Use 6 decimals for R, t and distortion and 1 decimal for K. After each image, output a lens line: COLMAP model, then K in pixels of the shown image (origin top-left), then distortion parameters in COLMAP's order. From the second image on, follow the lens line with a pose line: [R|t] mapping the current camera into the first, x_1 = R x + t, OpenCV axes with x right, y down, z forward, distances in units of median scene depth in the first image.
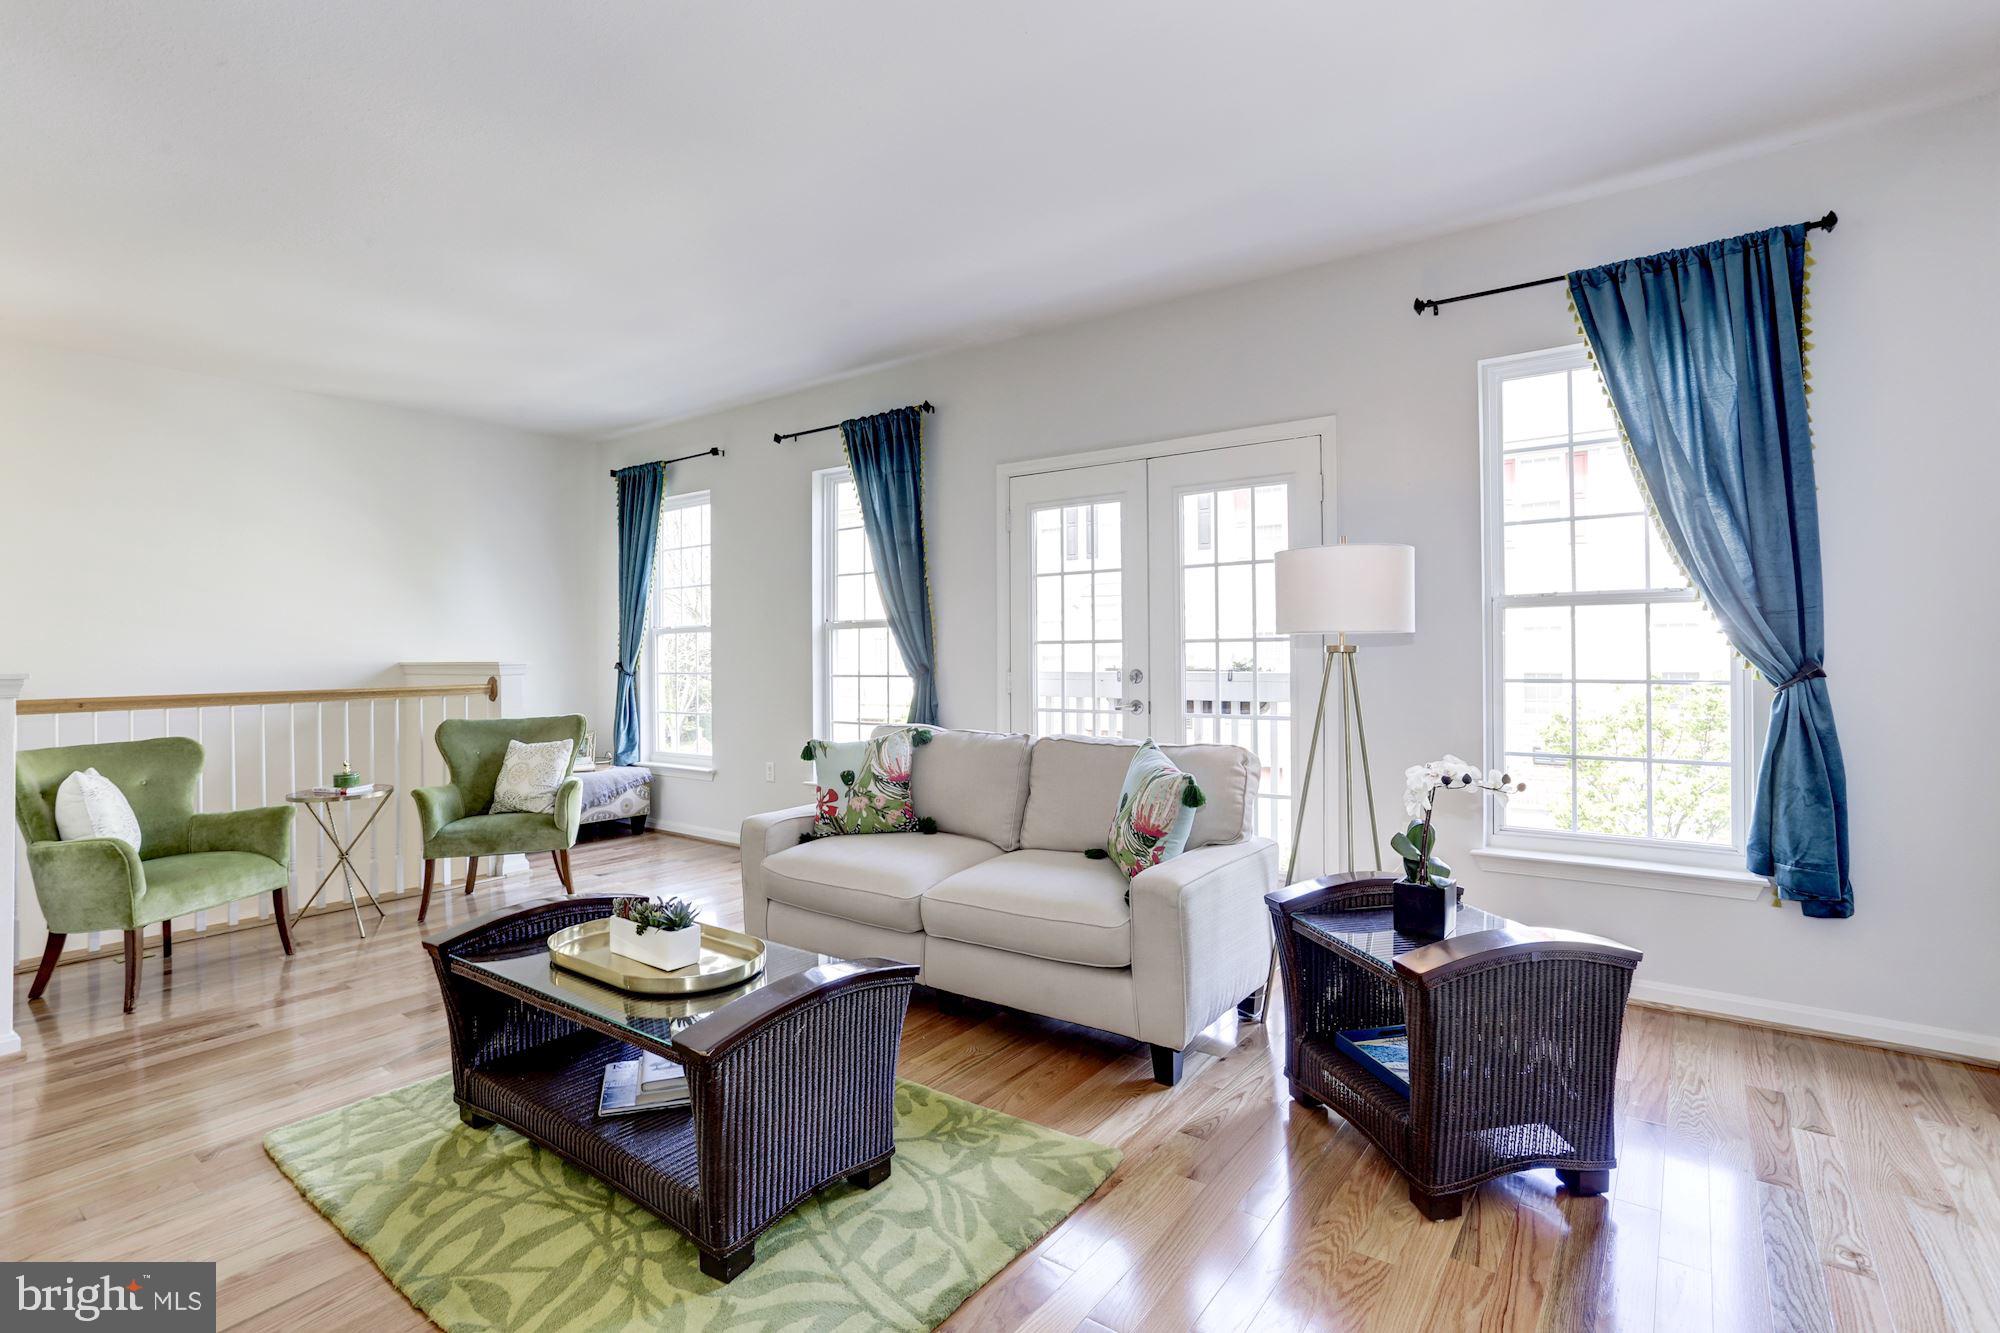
lens RADIAL K [[975.0, 0, 992.9], [0, 975.0, 661.7], [0, 0, 1]] dist [-0.023520, 0.007413]
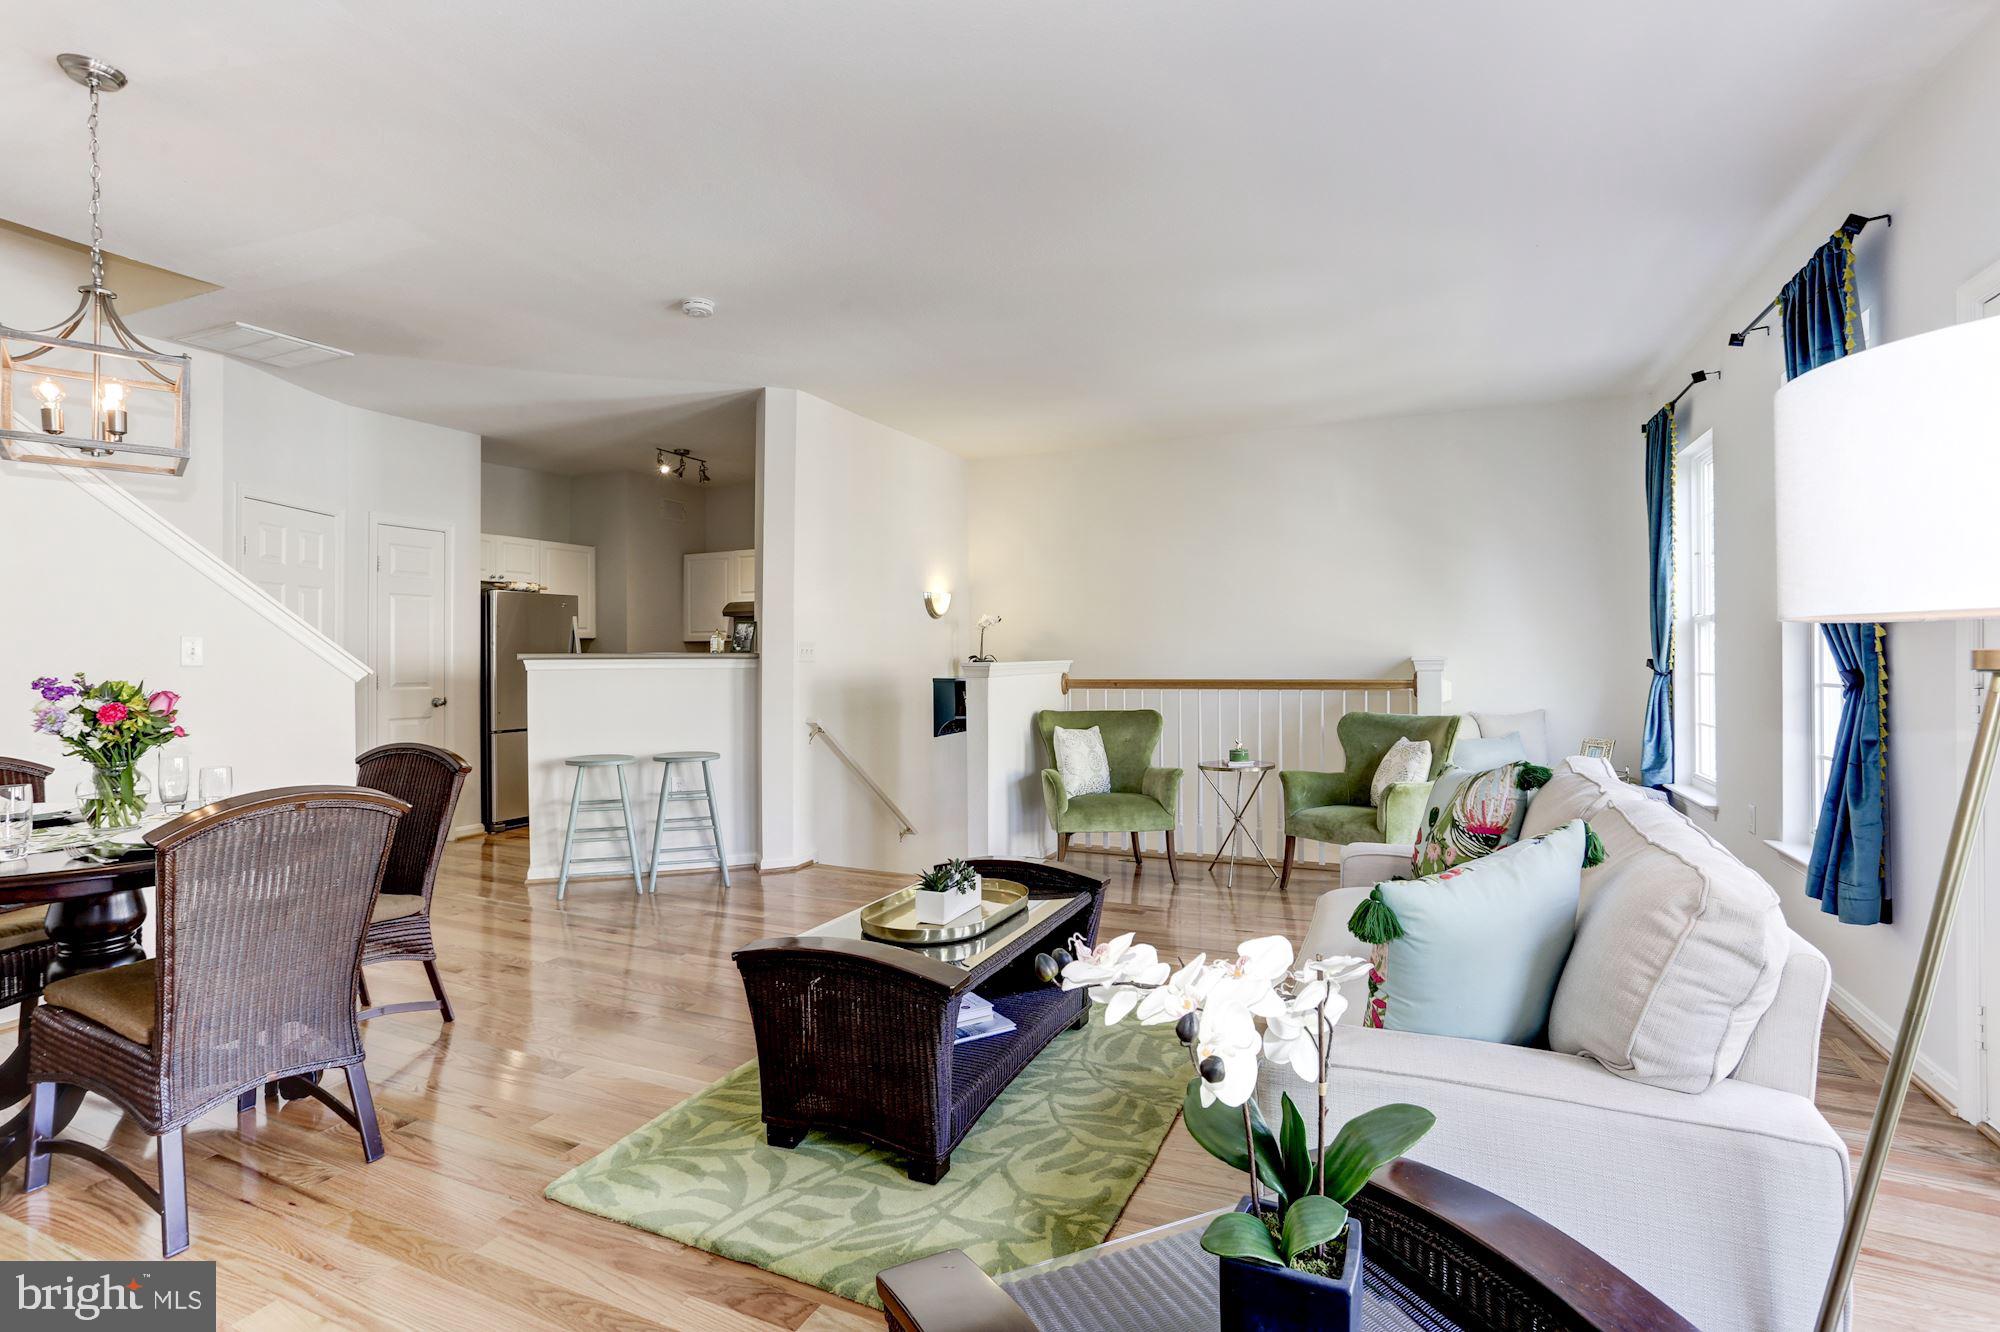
lens RADIAL K [[975.0, 0, 968.3], [0, 975.0, 638.2], [0, 0, 1]] dist [-0.023520, 0.007413]
pose [[0.196595, -0.009624, -0.980438, 0.393852], [-0.002420, 0.999944, -0.010301, -0.008592], [0.980482, 0.004398, 0.196560, 0.374197]]
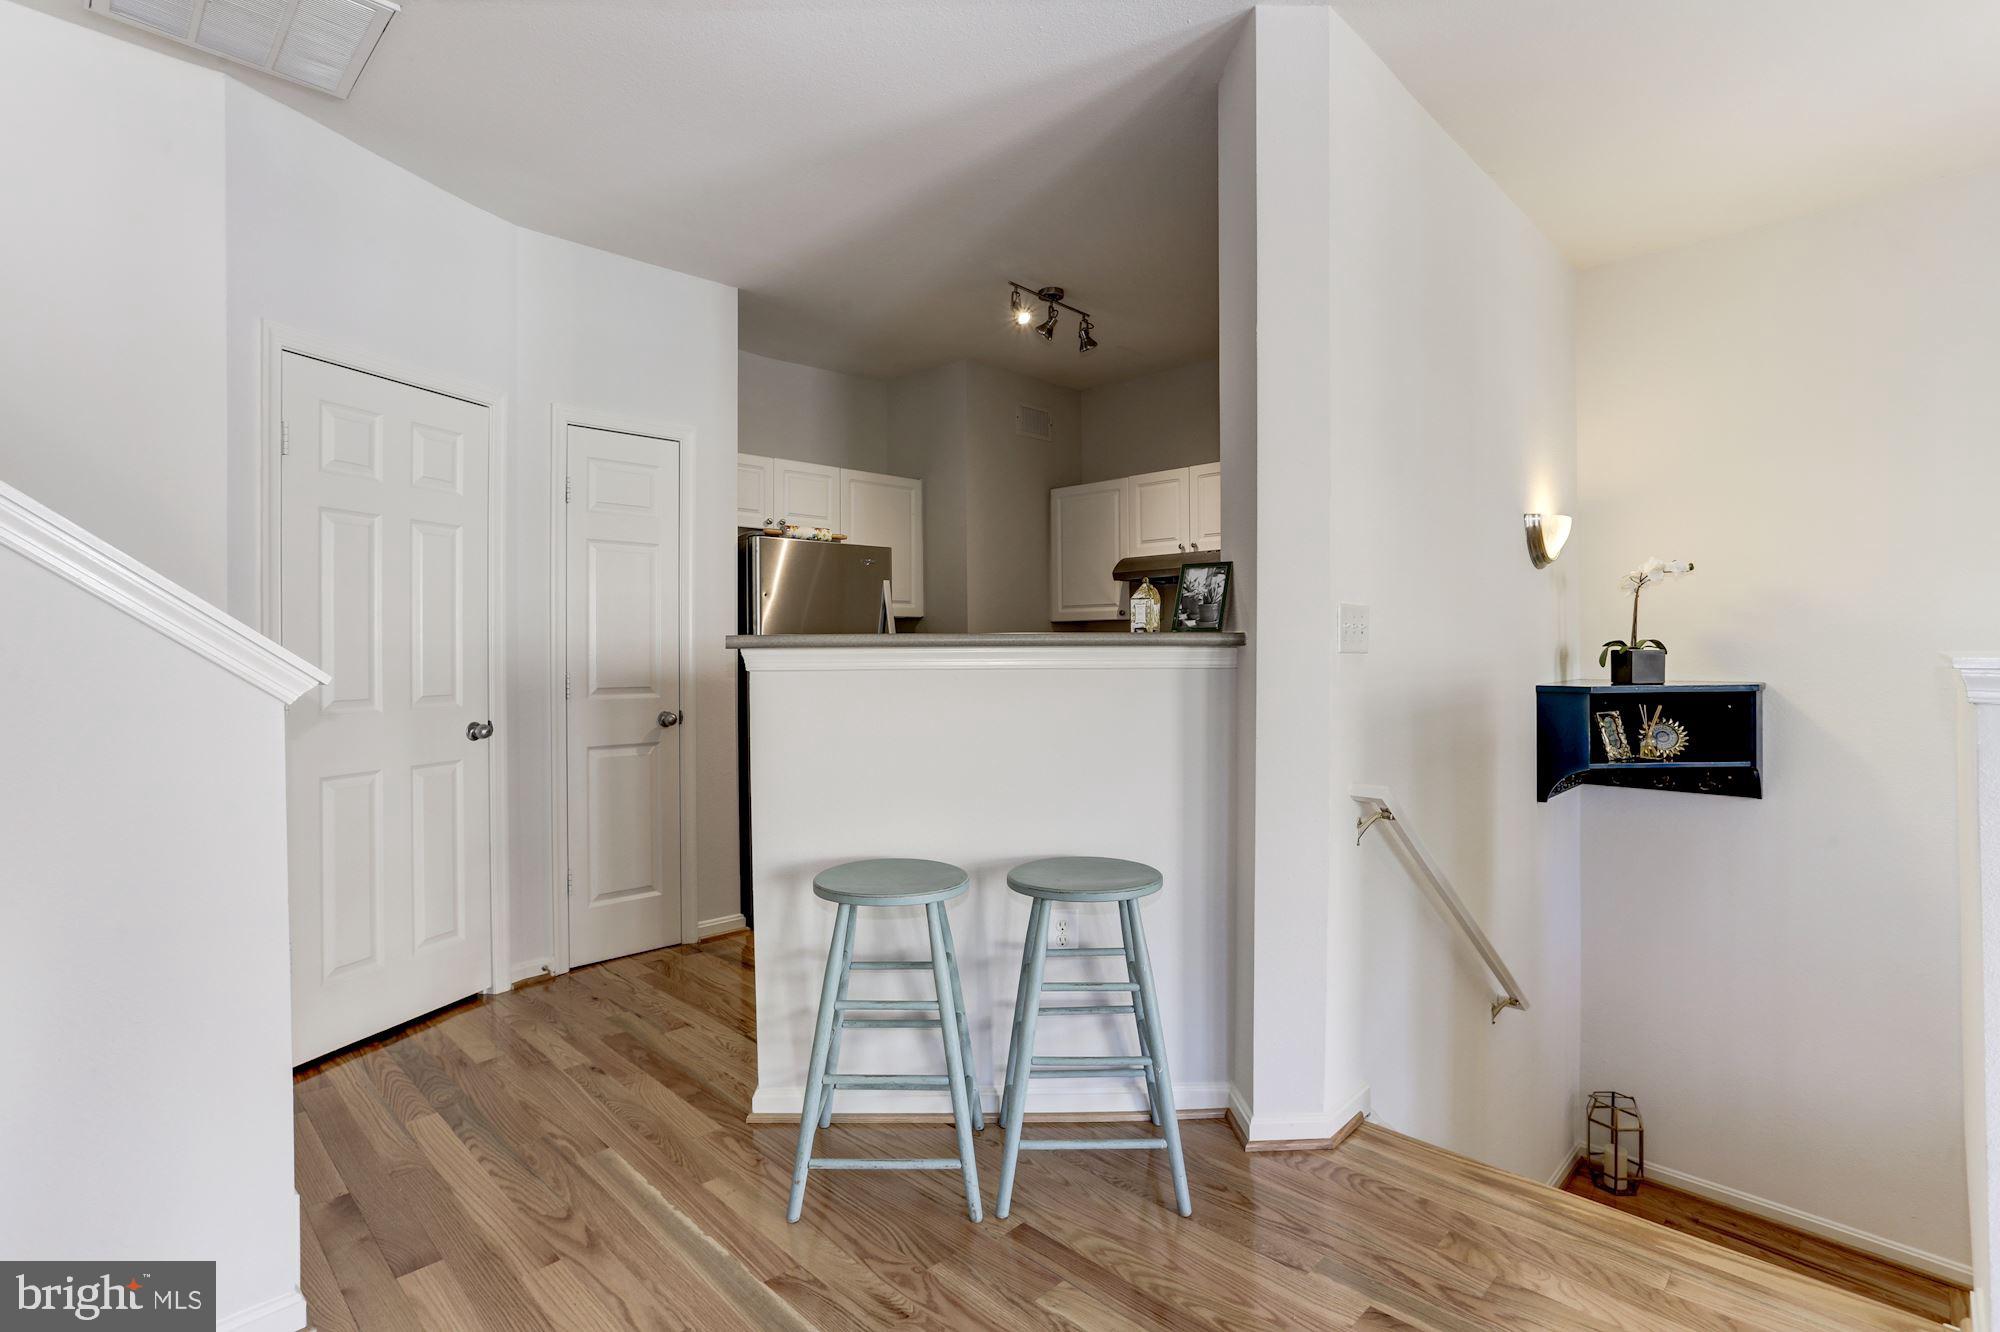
lens RADIAL K [[975.0, 0, 995.4], [0, 975.0, 650.5], [0, 0, 1]] dist [-0.023520, 0.007413]
pose [[-0.128206, 0.011410, -0.991682, -0.265464], [0.001288, 0.999935, 0.011338, 0.000916], [0.991747, 0.000176, -0.128212, 0.299049]]
